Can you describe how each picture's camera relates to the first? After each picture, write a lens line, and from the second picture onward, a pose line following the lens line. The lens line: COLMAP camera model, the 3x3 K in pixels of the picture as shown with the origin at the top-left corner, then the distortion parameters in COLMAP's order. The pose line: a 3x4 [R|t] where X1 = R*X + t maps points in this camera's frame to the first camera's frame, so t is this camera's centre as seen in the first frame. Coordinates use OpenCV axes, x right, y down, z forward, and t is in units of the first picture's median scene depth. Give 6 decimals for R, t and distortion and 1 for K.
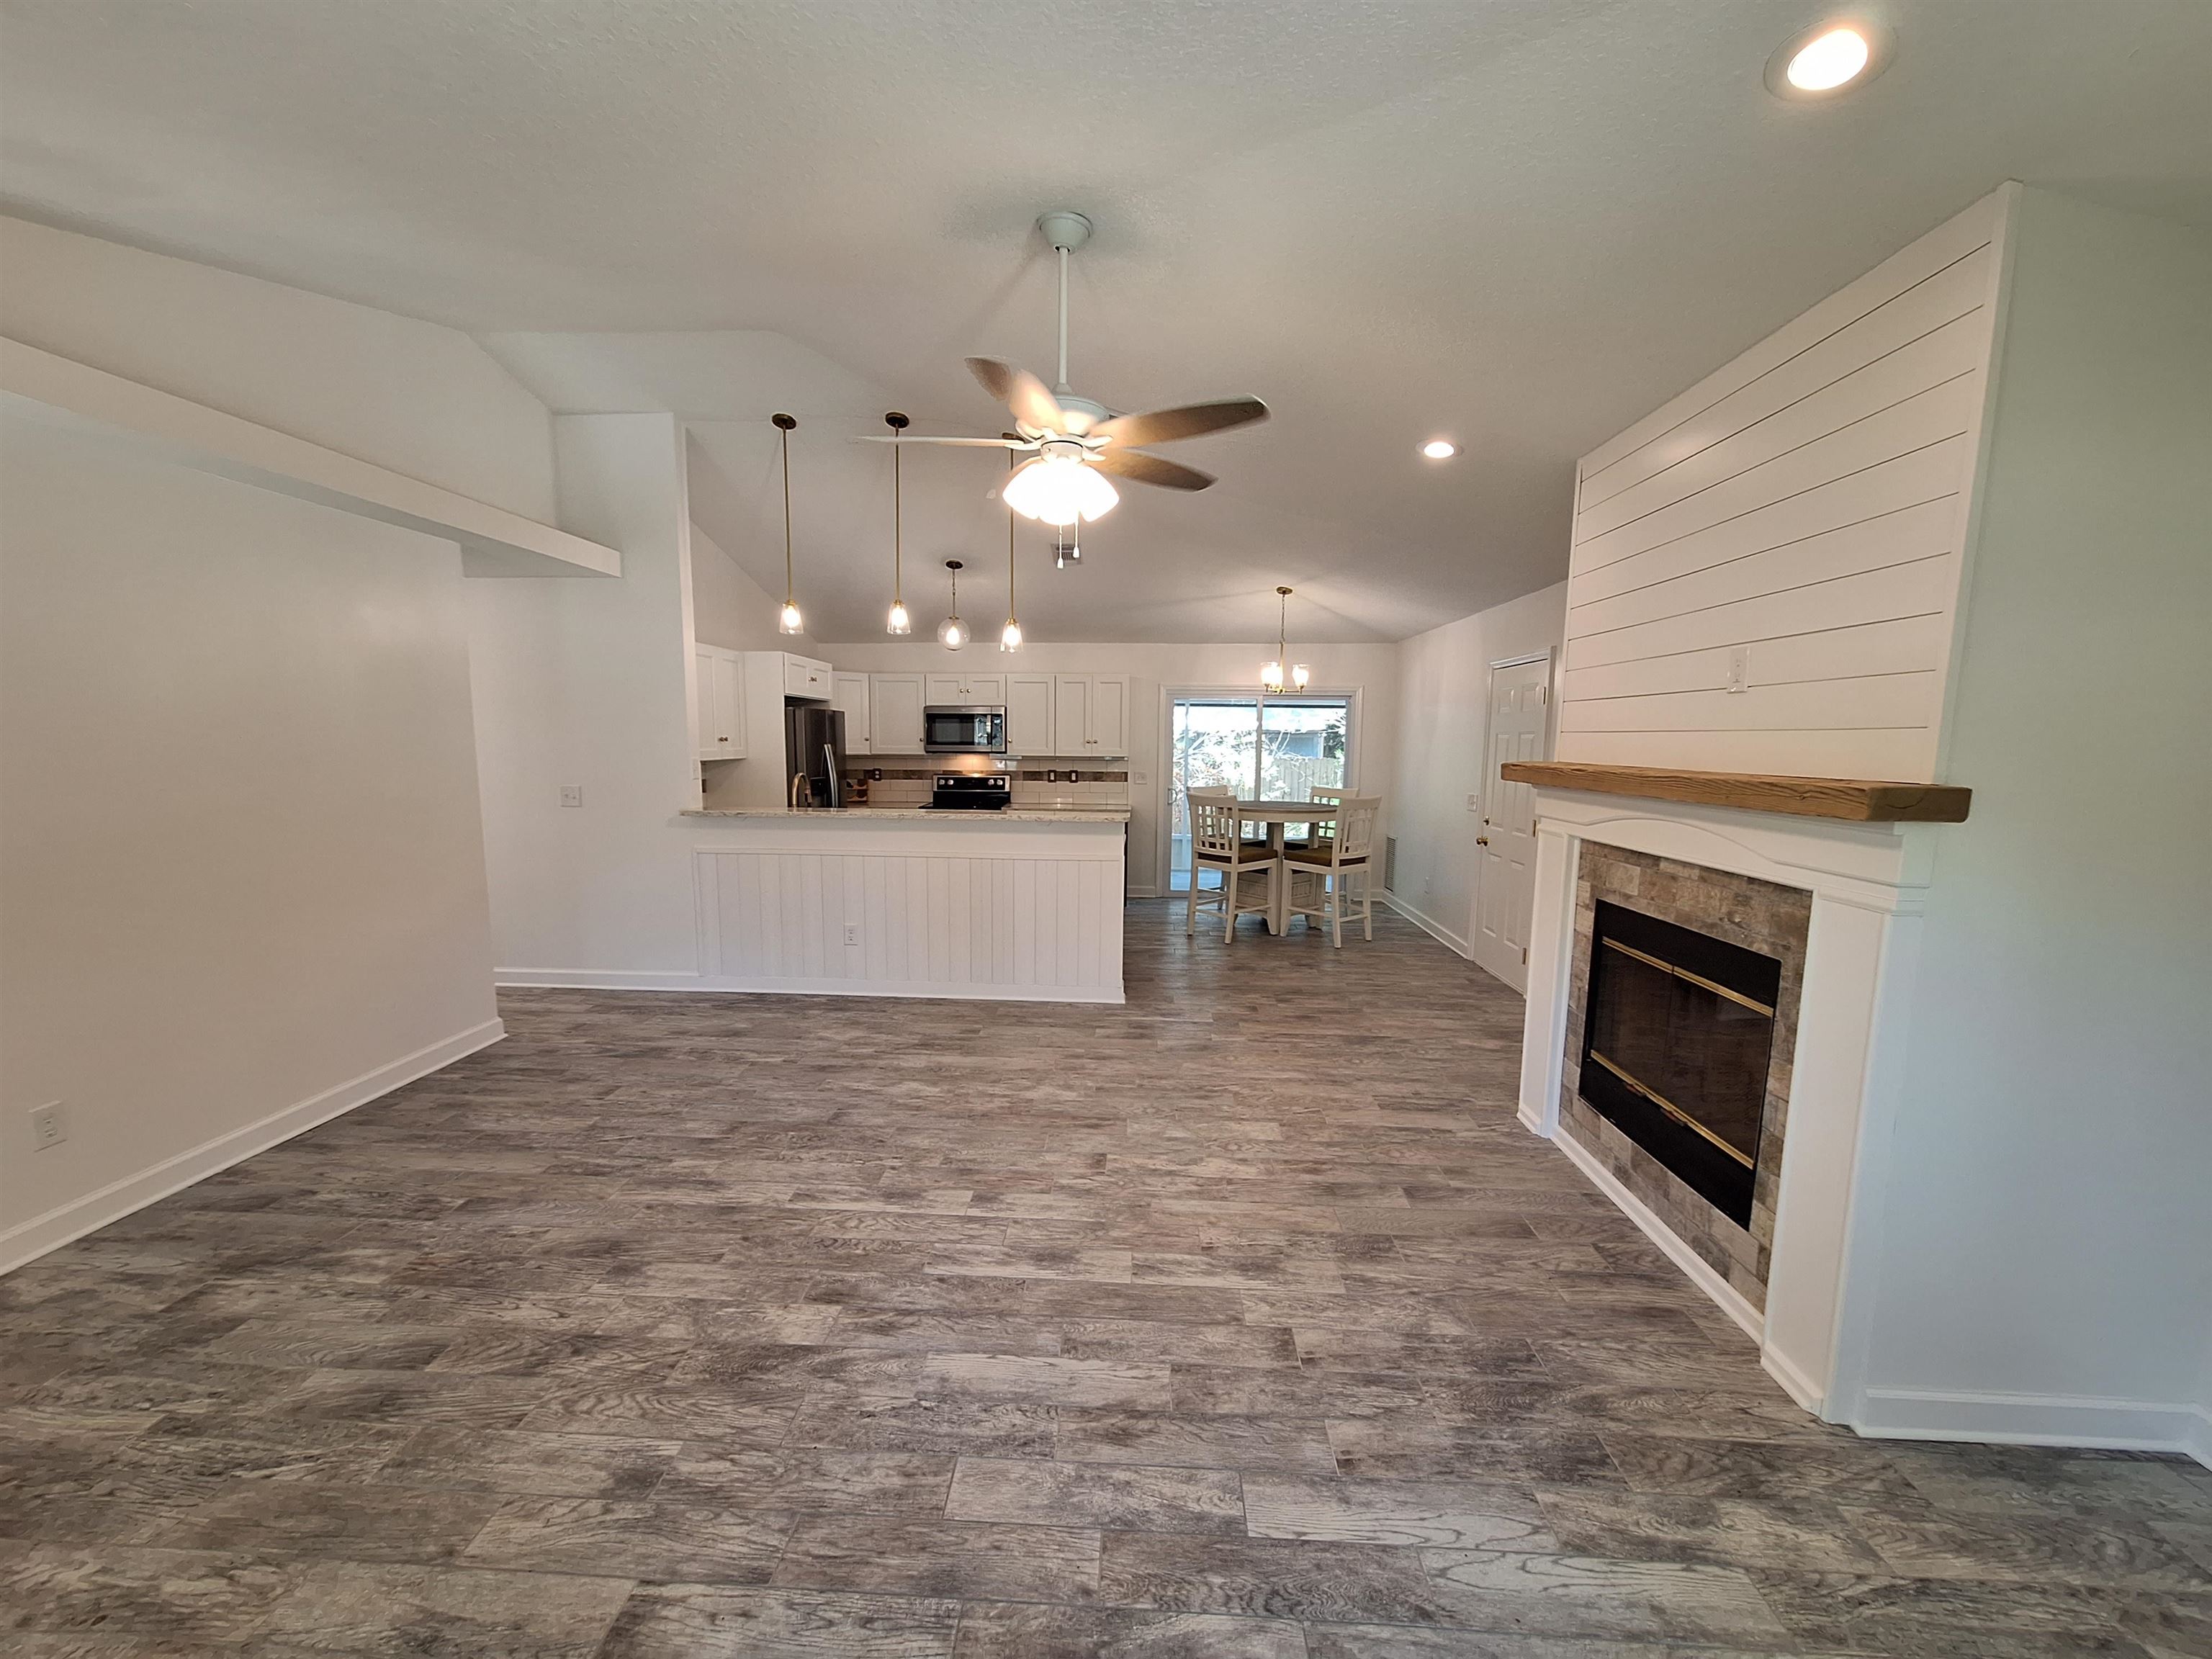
lens RADIAL K [[872.9, 0, 1093.3], [0, 872.9, 846.0], [0, 0, 1]] dist [-0.002809, 0.001159]
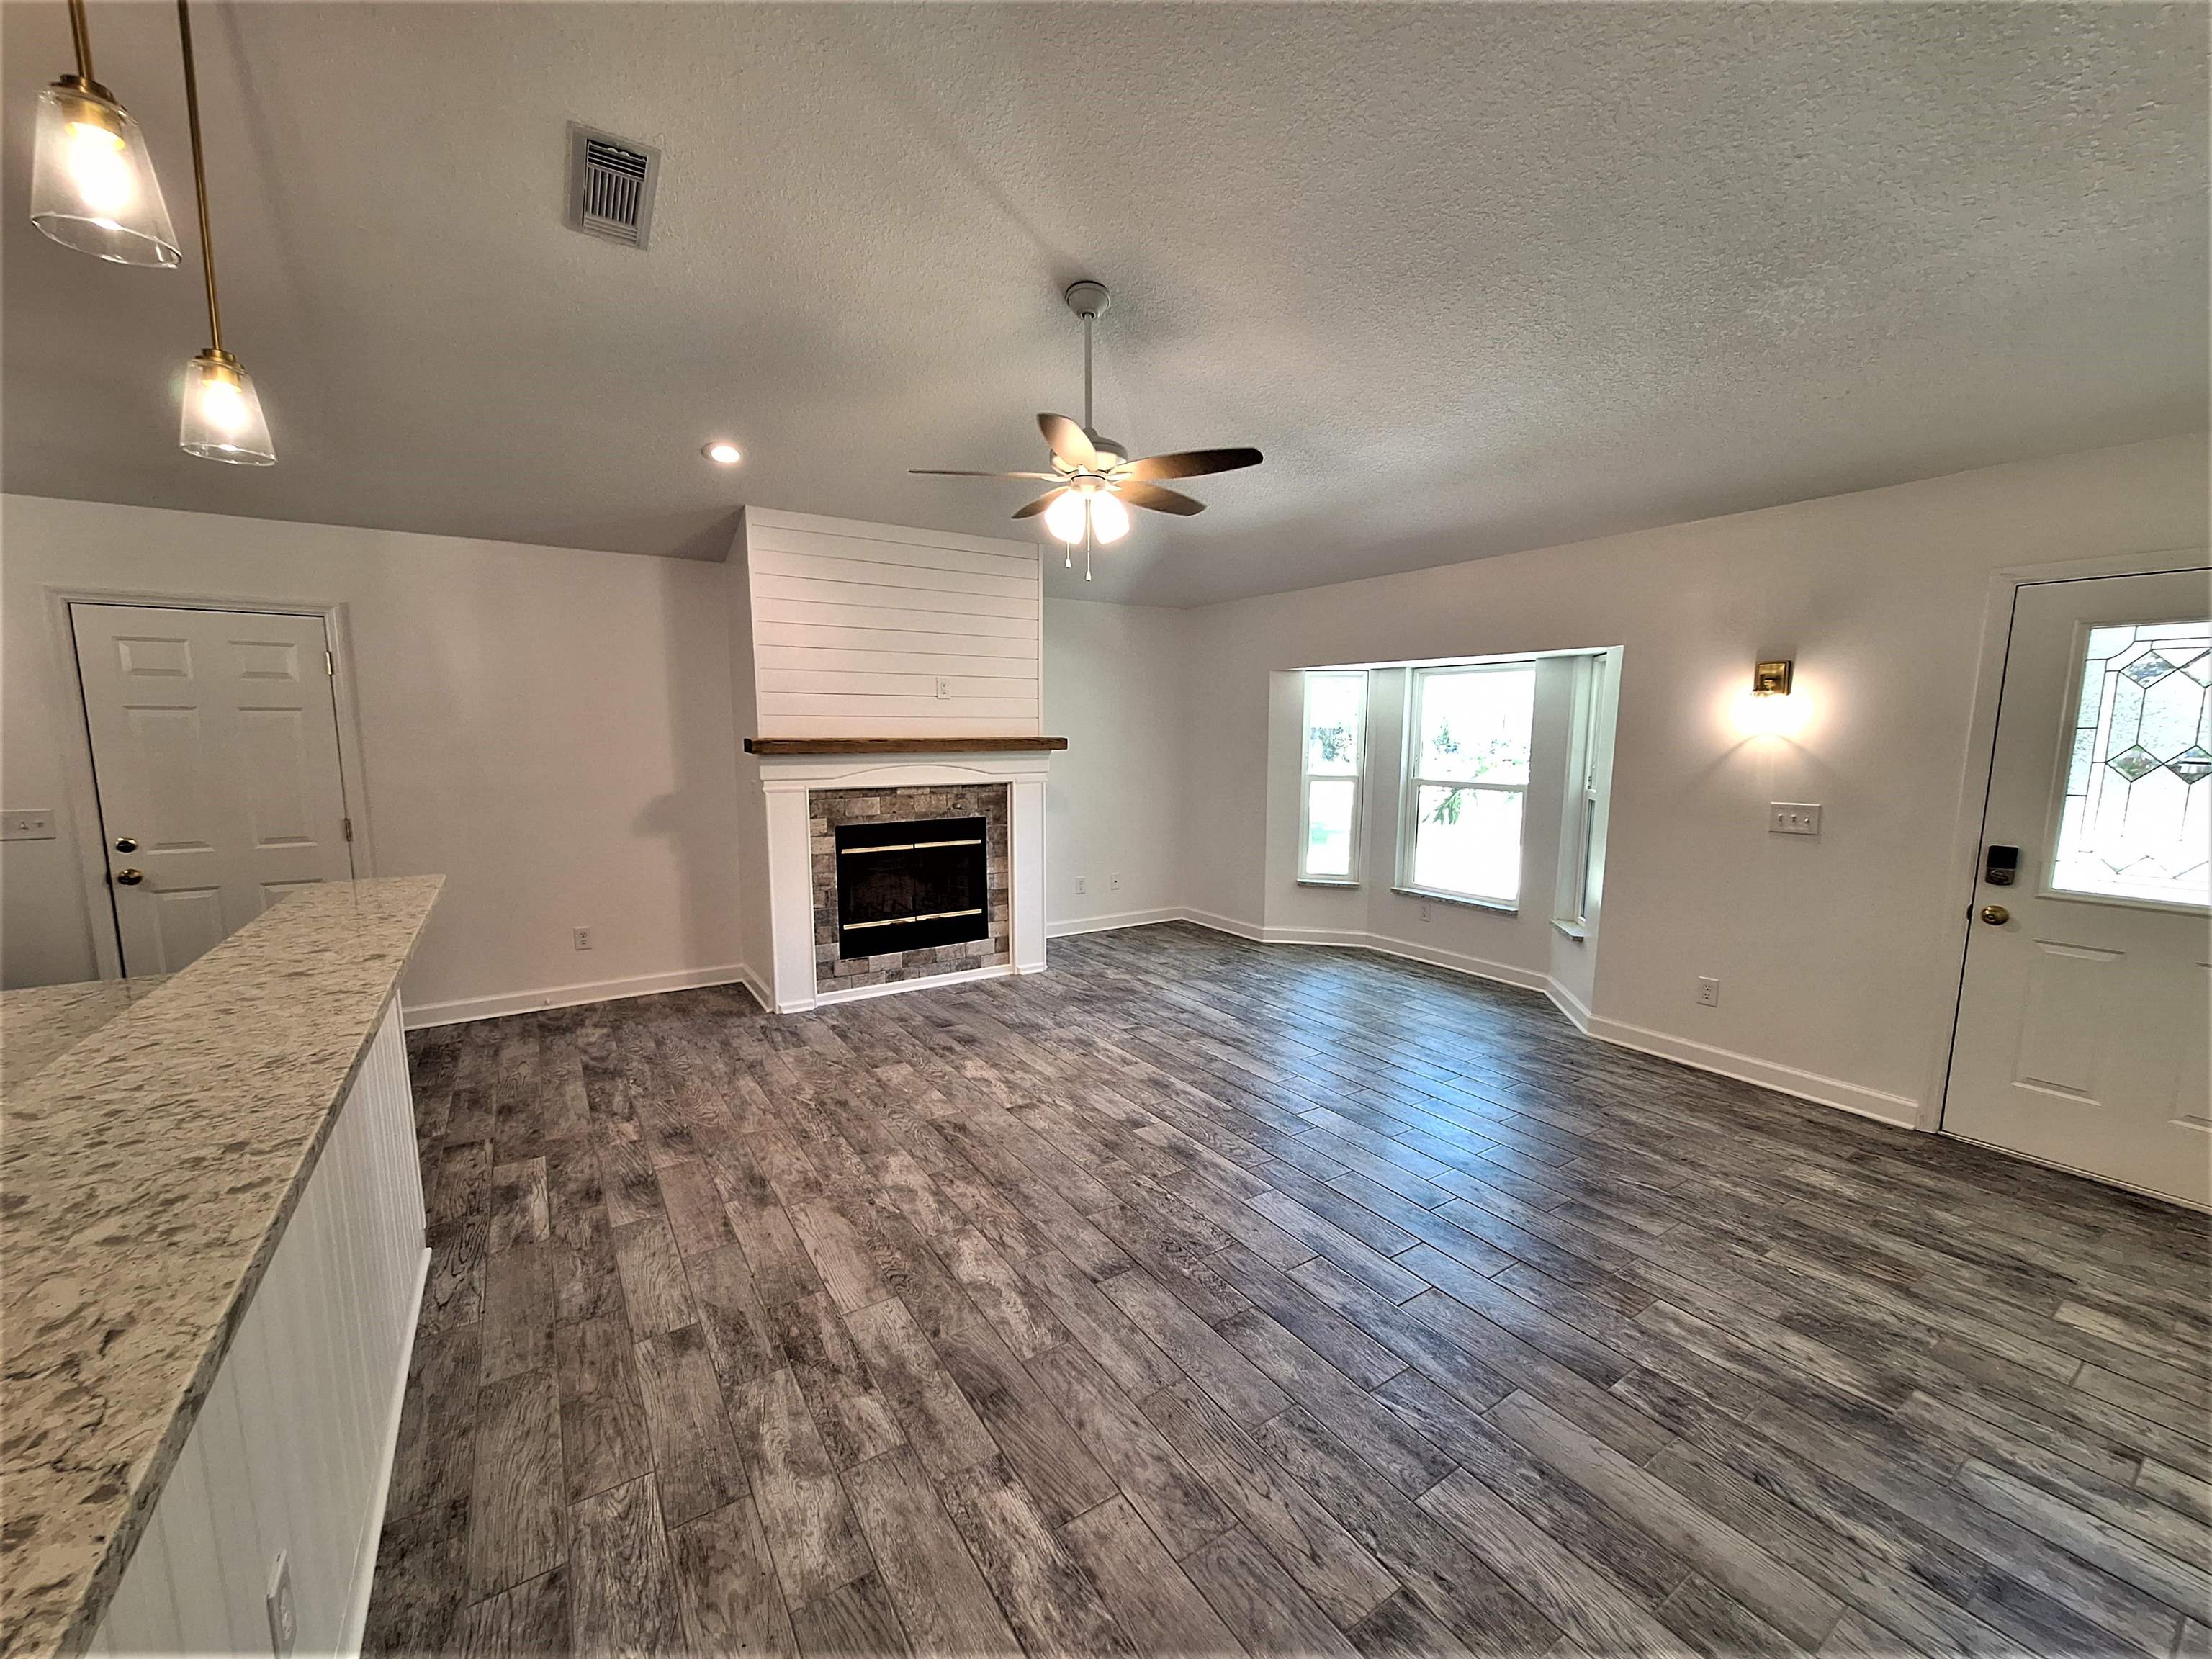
lens RADIAL K [[872.9, 0, 1095.1], [0, 872.9, 844.7], [0, 0, 1]] dist [-0.002809, 0.001159]
pose [[-0.594702, -0.116783, 0.795419, -0.809414], [0.089205, 0.973698, 0.209653, -0.167754], [-0.798982, 0.195636, -0.568643, 1.360595]]
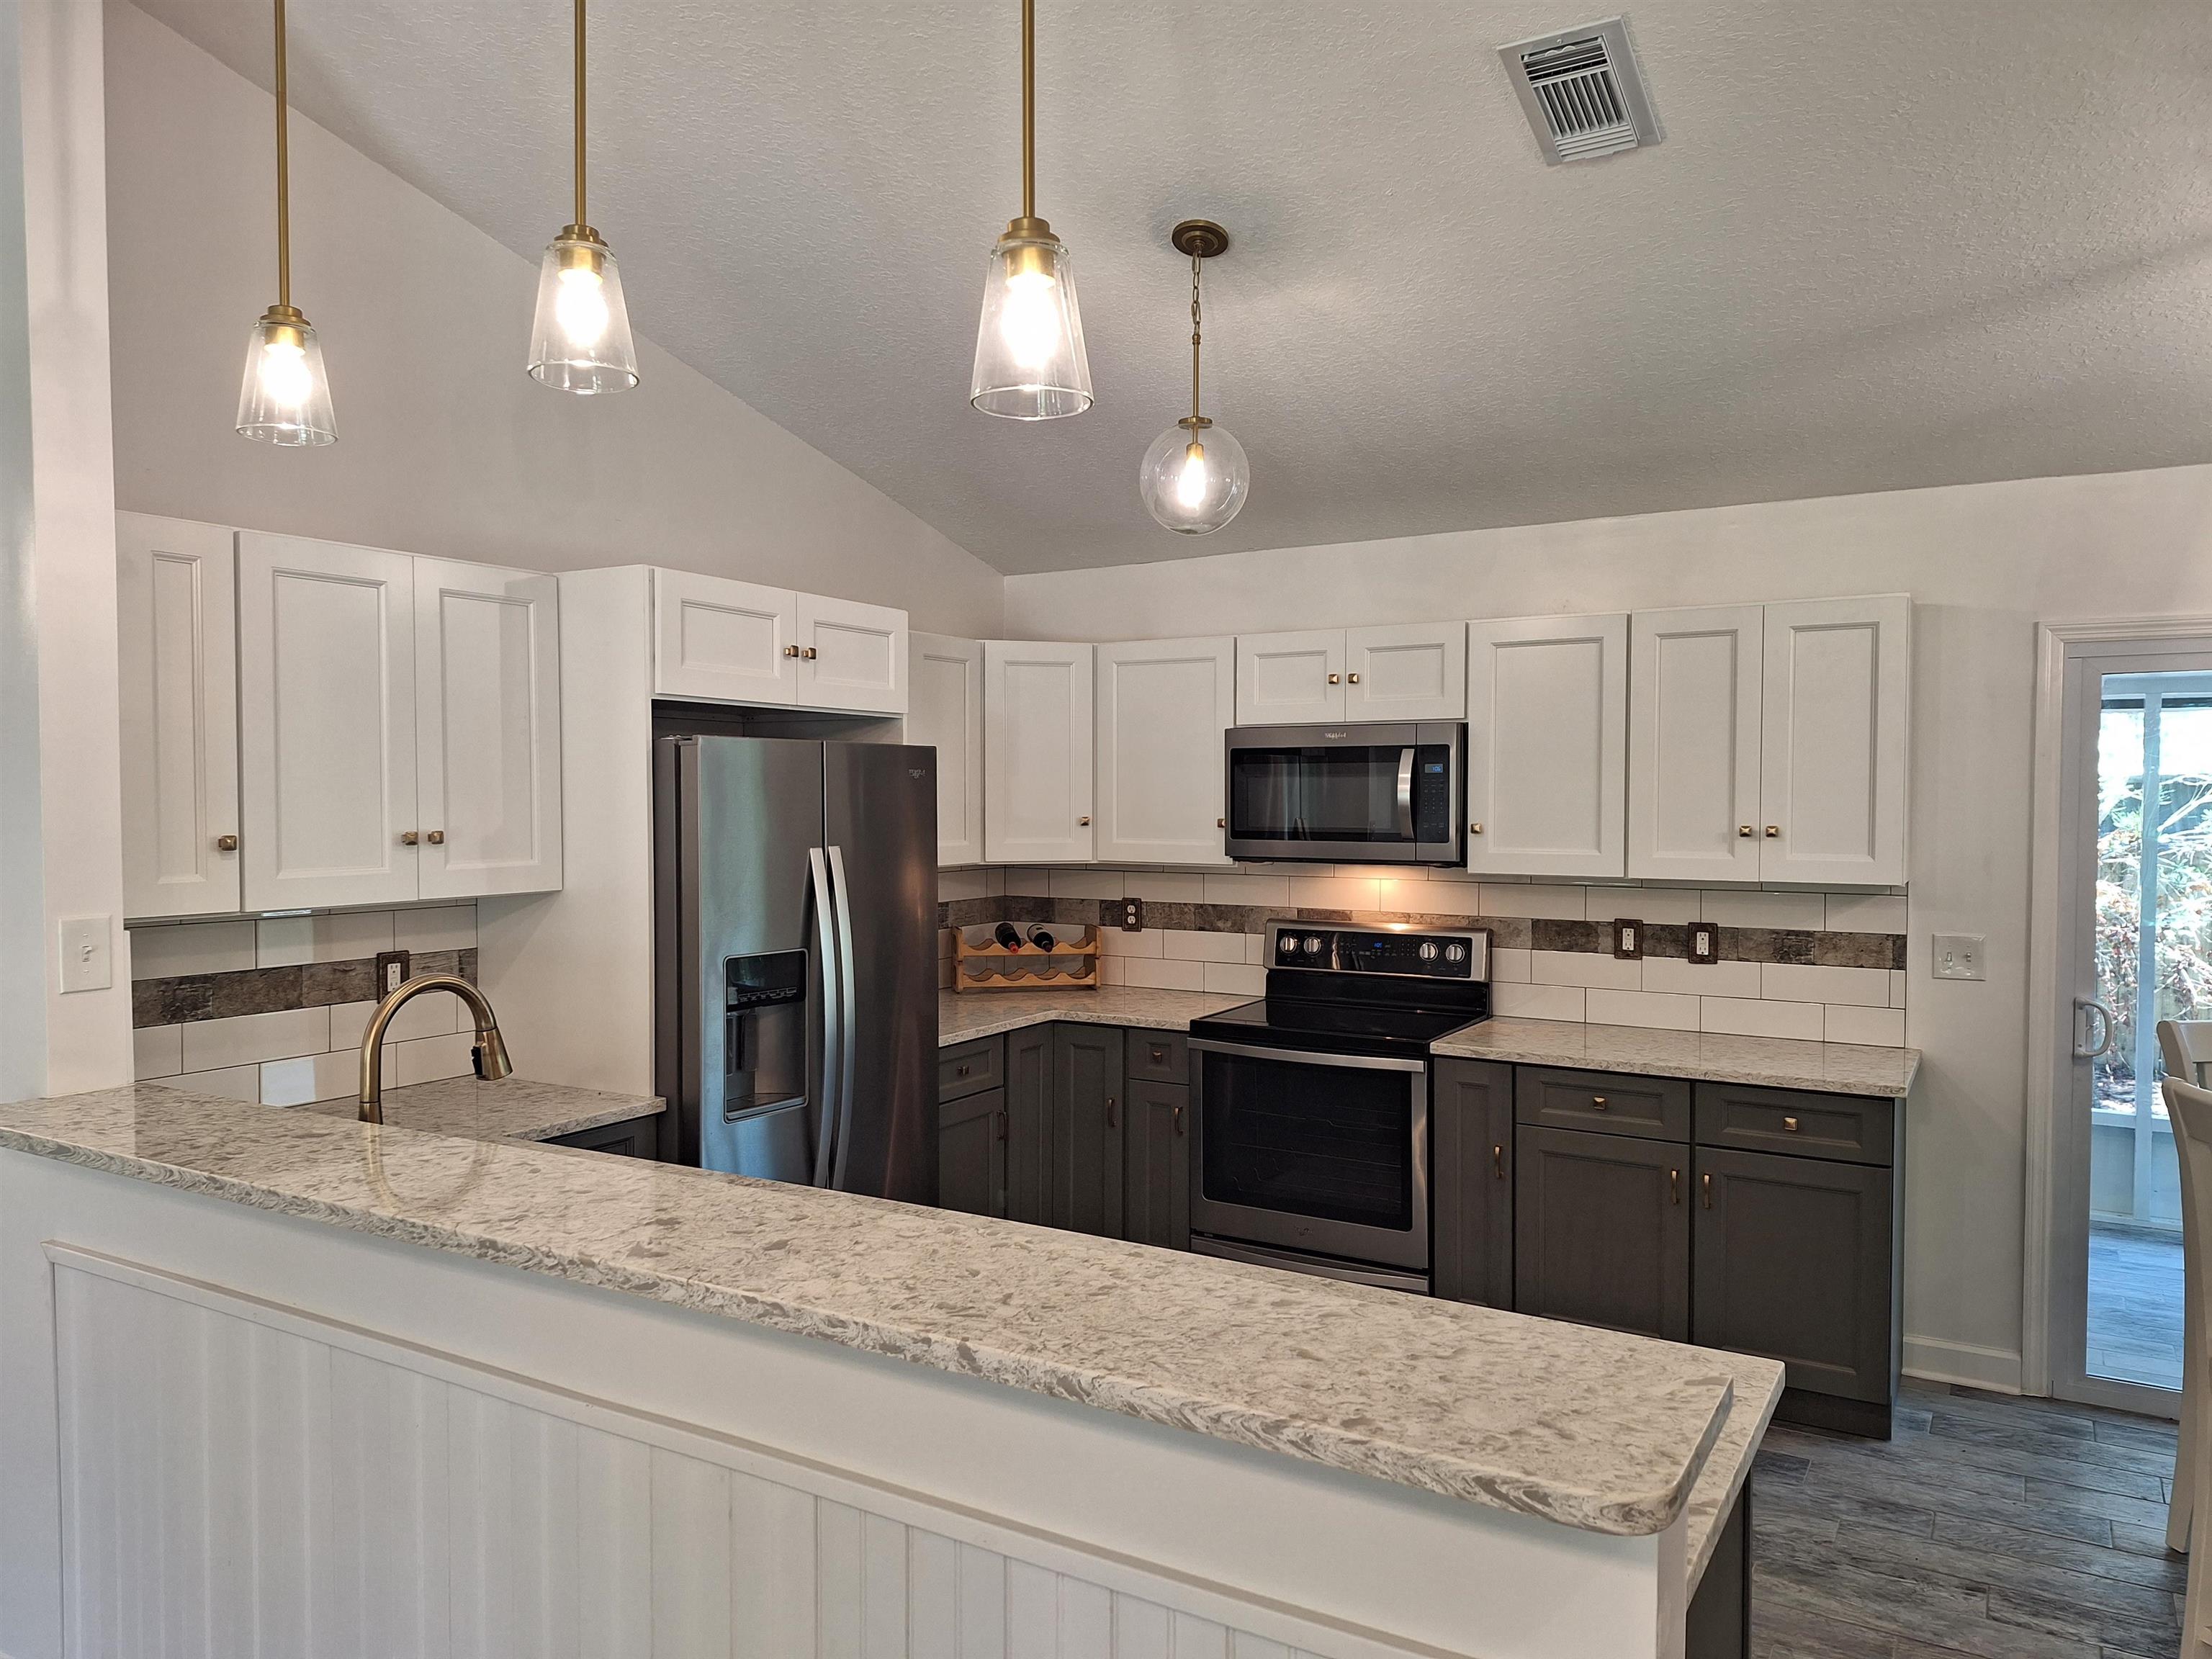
lens RADIAL K [[1517.6, 0, 1099.1], [0, 1517.6, 847.6], [0, 0, 1]] dist [0.072648, -0.067402]
pose [[0.885082, 0.009469, -0.465339, 0.096587], [-0.050058, 0.995930, -0.074946, -0.150853], [0.462736, 0.089627, 0.881954, 1.043585]]
